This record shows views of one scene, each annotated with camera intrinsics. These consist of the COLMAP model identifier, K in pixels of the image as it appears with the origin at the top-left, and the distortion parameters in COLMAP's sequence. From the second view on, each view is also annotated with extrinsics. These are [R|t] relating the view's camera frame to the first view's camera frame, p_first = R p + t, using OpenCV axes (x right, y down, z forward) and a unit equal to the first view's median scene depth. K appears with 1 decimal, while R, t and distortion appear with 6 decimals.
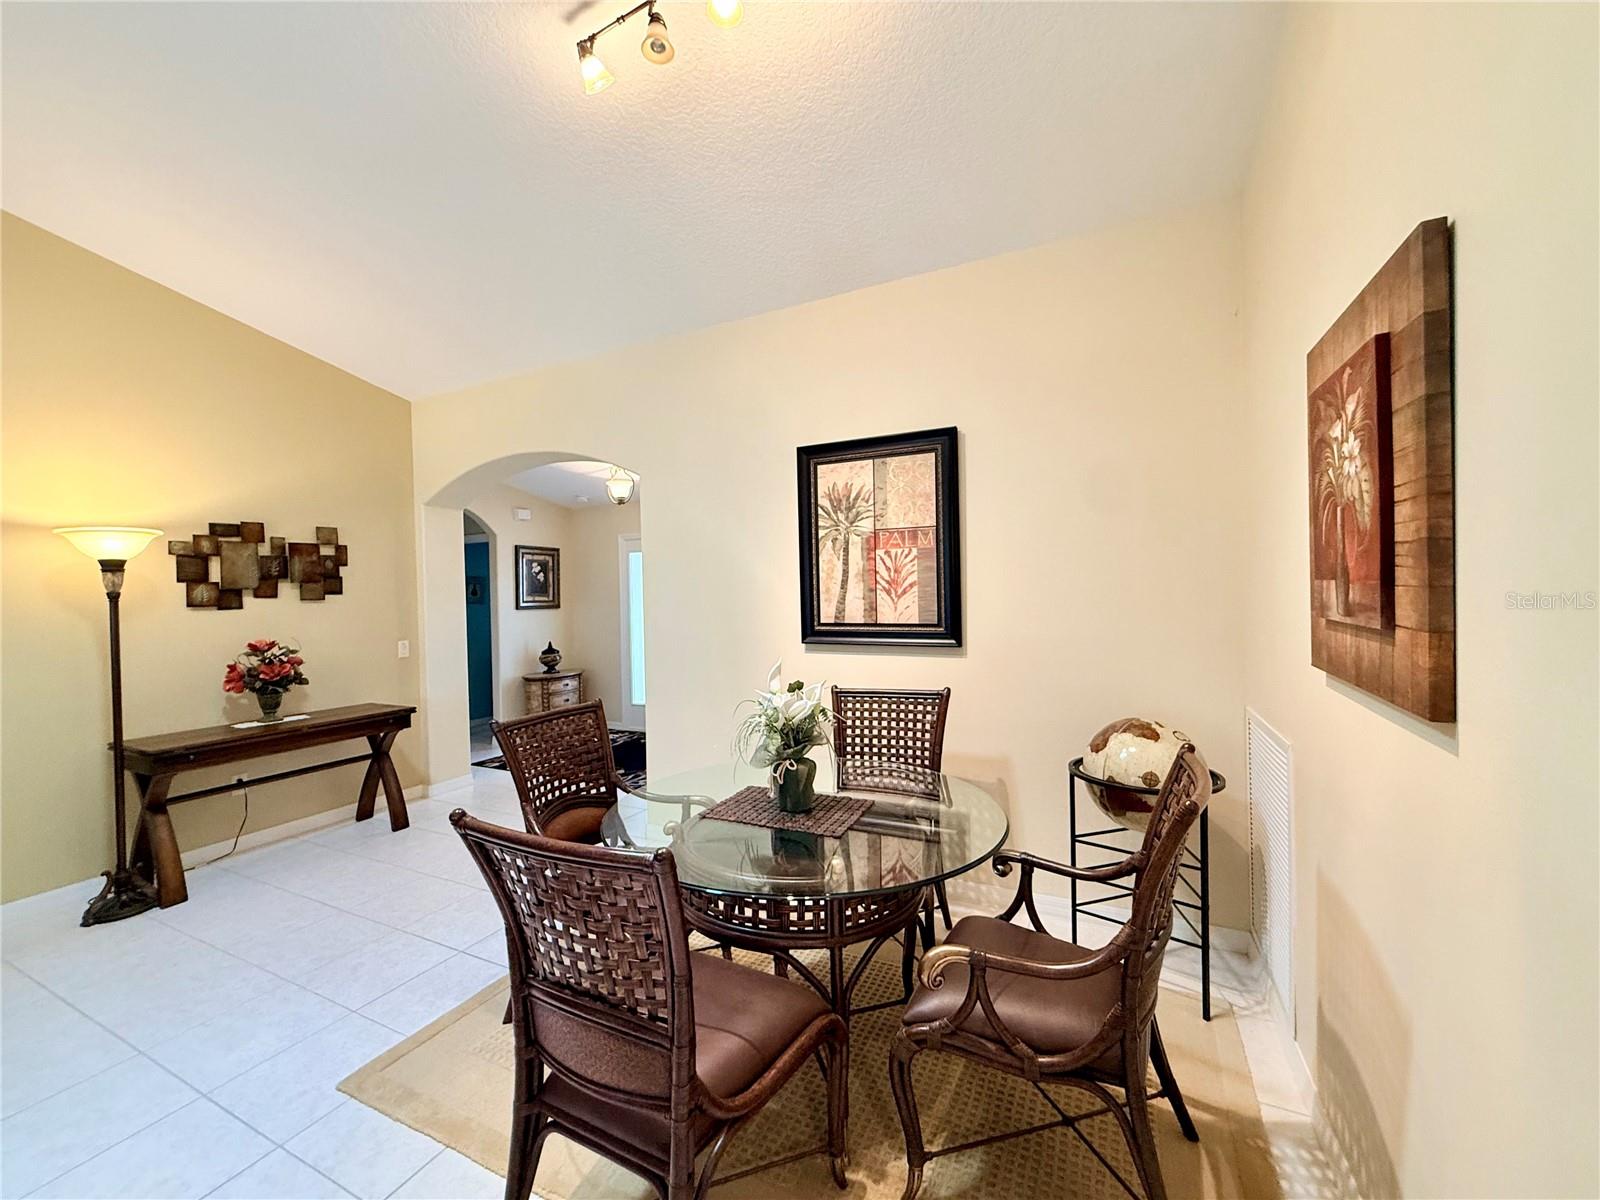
lens RADIAL K [[638.0, 0, 796.7], [0, 638.0, 599.3], [0, 0, 1]] dist [-0.001691, 0.000360]
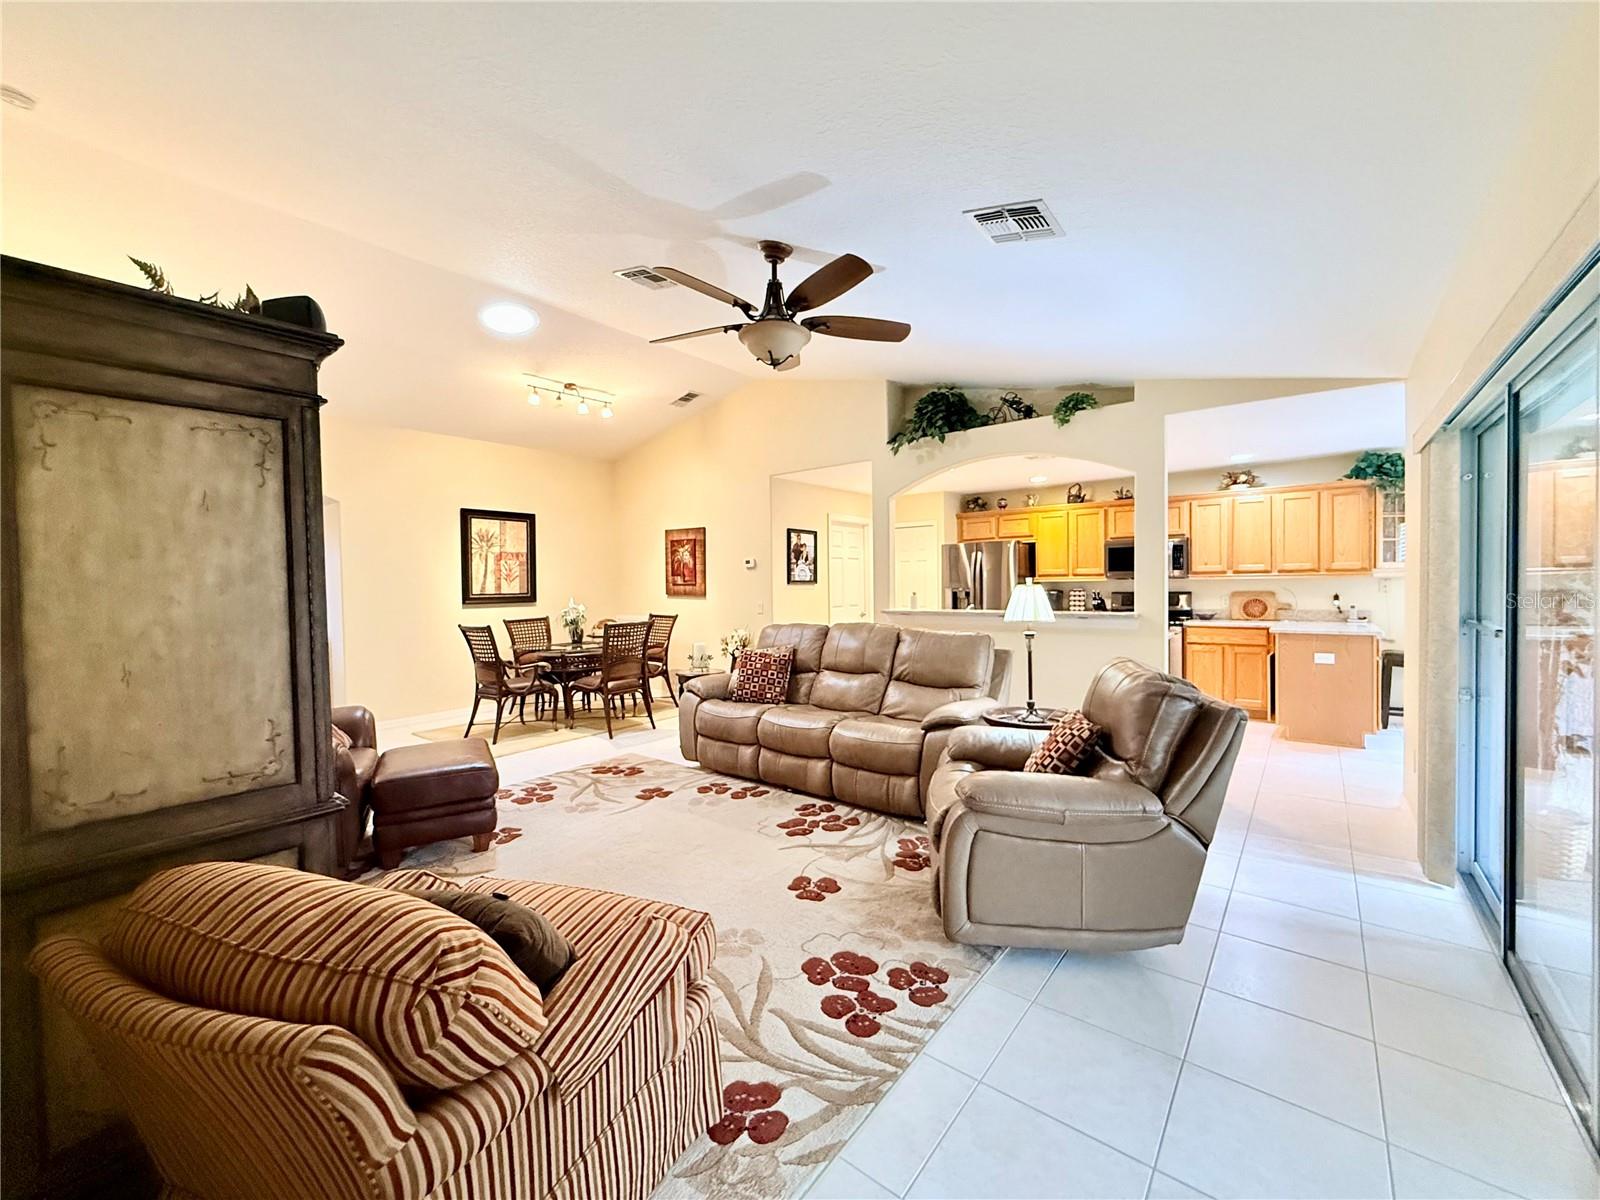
lens RADIAL K [[638.0, 0, 796.7], [0, 638.0, 599.3], [0, 0, 1]] dist [-0.001691, 0.000360]
pose [[0.224851, -0.006716, 0.974370, -1.589802], [0.021871, 0.999759, 0.001844, 0.066200], [-0.974148, 0.020895, 0.224943, -0.448281]]
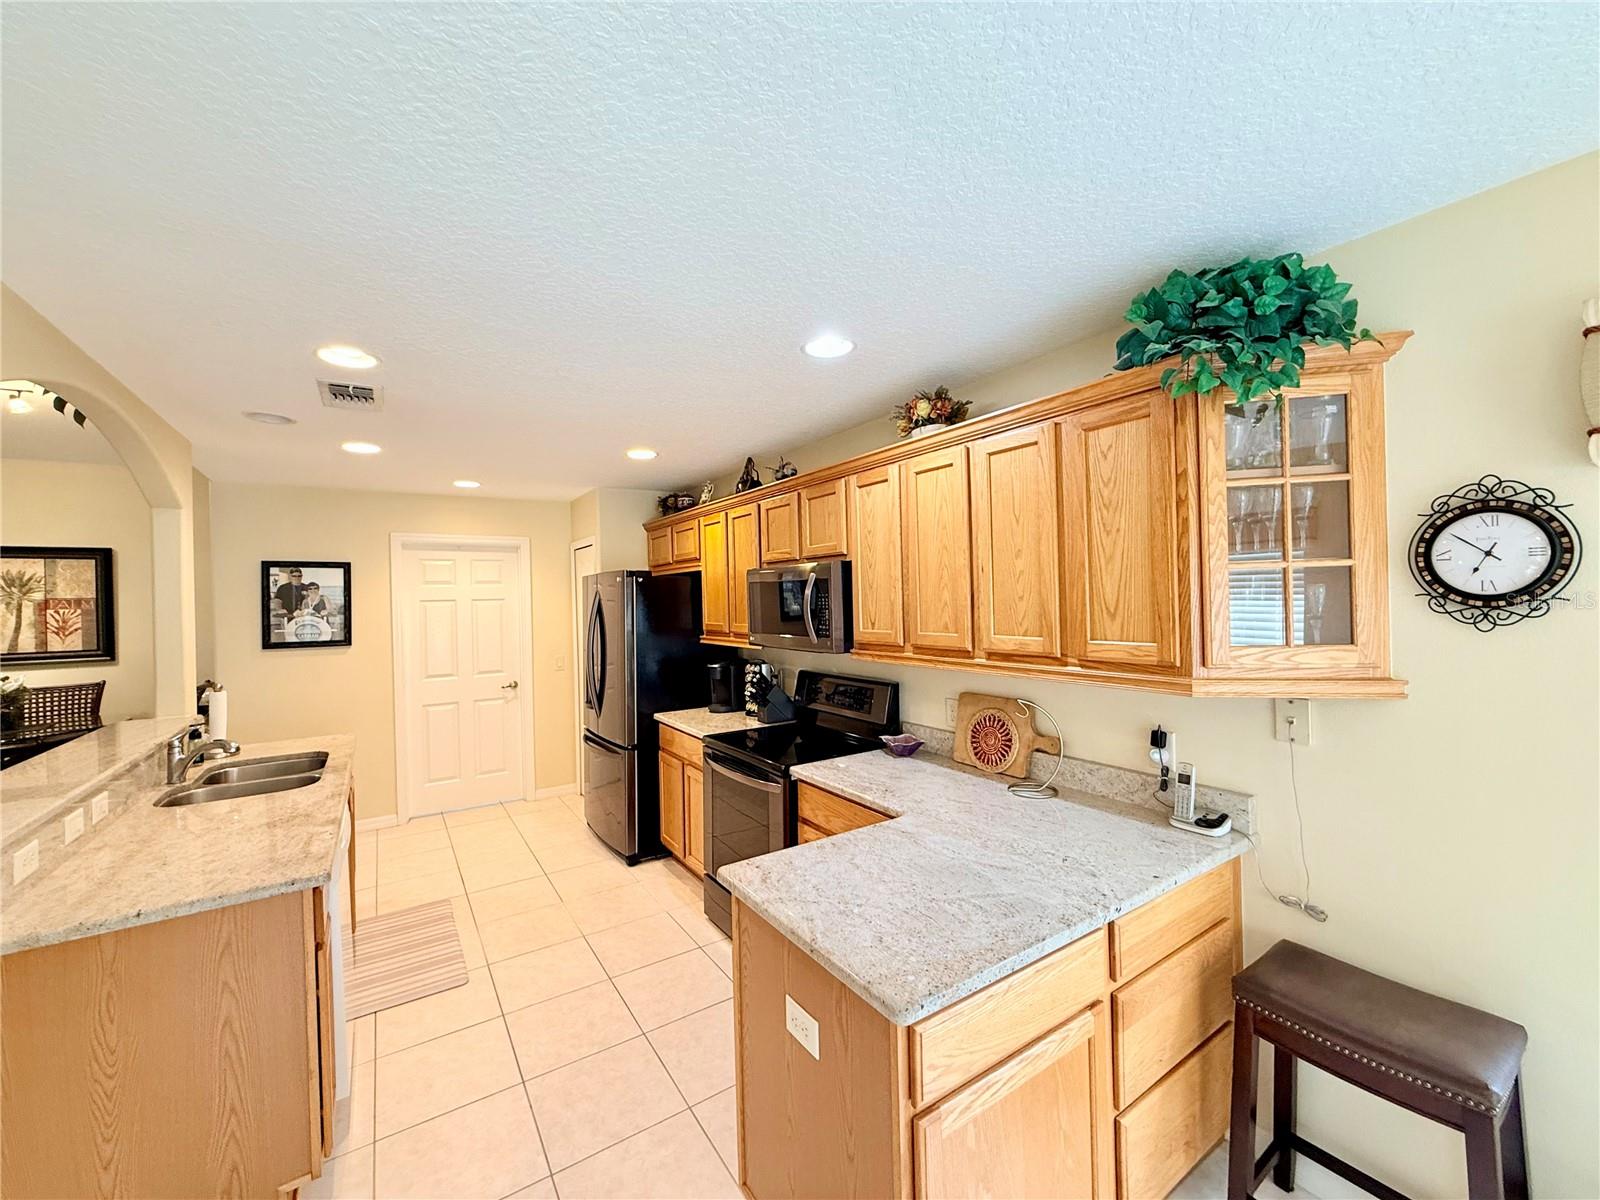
lens RADIAL K [[638.0, 0, 796.7], [0, 638.0, 599.3], [0, 0, 1]] dist [-0.001691, 0.000360]
pose [[0.509122, 0.006828, 0.860668, -0.290689], [0.022668, 0.999515, -0.021338, -0.019690], [-0.860396, 0.030374, 0.508720, -1.455685]]
